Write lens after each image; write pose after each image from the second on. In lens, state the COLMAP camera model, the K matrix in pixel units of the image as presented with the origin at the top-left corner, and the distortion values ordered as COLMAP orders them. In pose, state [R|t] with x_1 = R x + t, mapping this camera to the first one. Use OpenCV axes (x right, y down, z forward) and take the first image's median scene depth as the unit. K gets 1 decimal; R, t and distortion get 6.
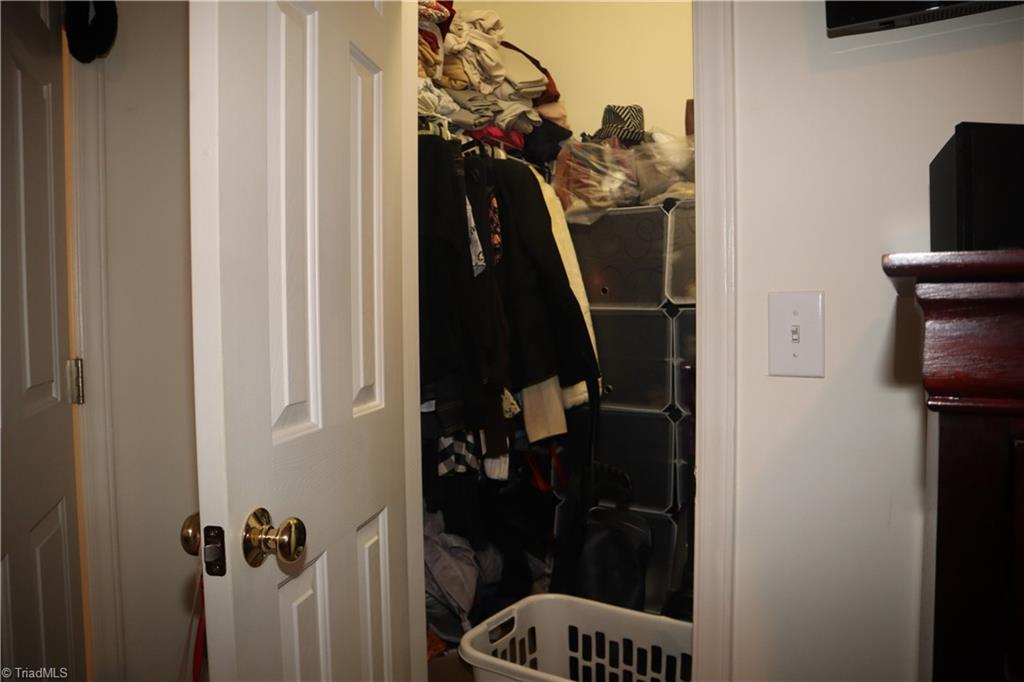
lens RADIAL K [[703.4, 0, 512.0], [0, 703.4, 341.0], [0, 0, 1]] dist [-0.125676, 0.079328]
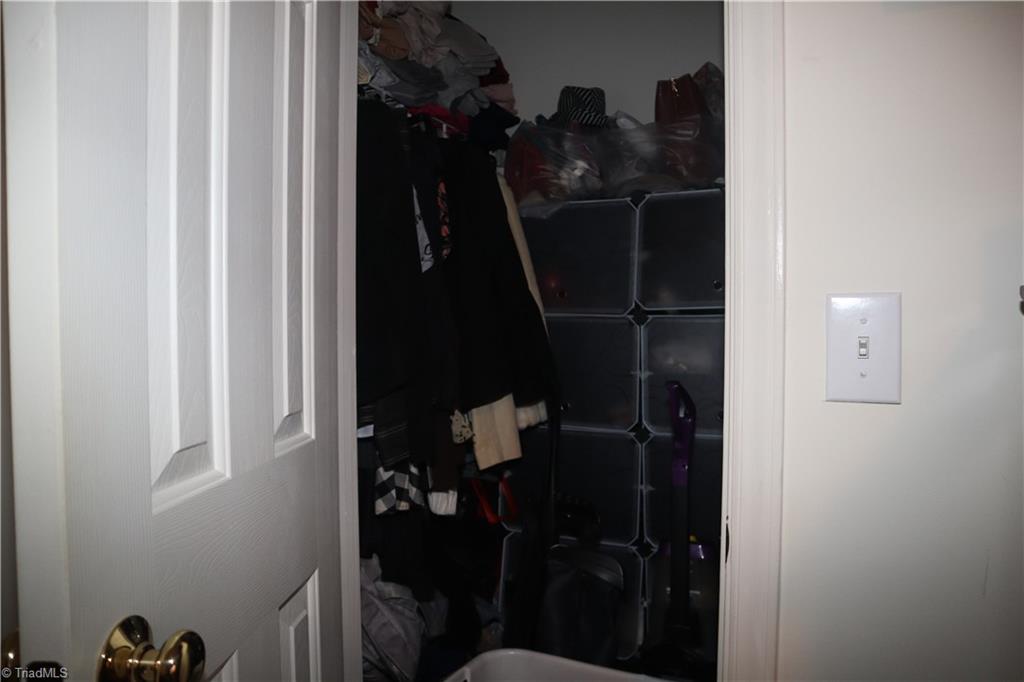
lens RADIAL K [[703.4, 0, 512.0], [0, 703.4, 341.0], [0, 0, 1]] dist [-0.125676, 0.079328]
pose [[0.992774, 0.006687, 0.119811, -0.042876], [-0.005503, 0.999933, -0.010214, -0.004337], [-0.119872, 0.009481, 0.992744, 0.157328]]
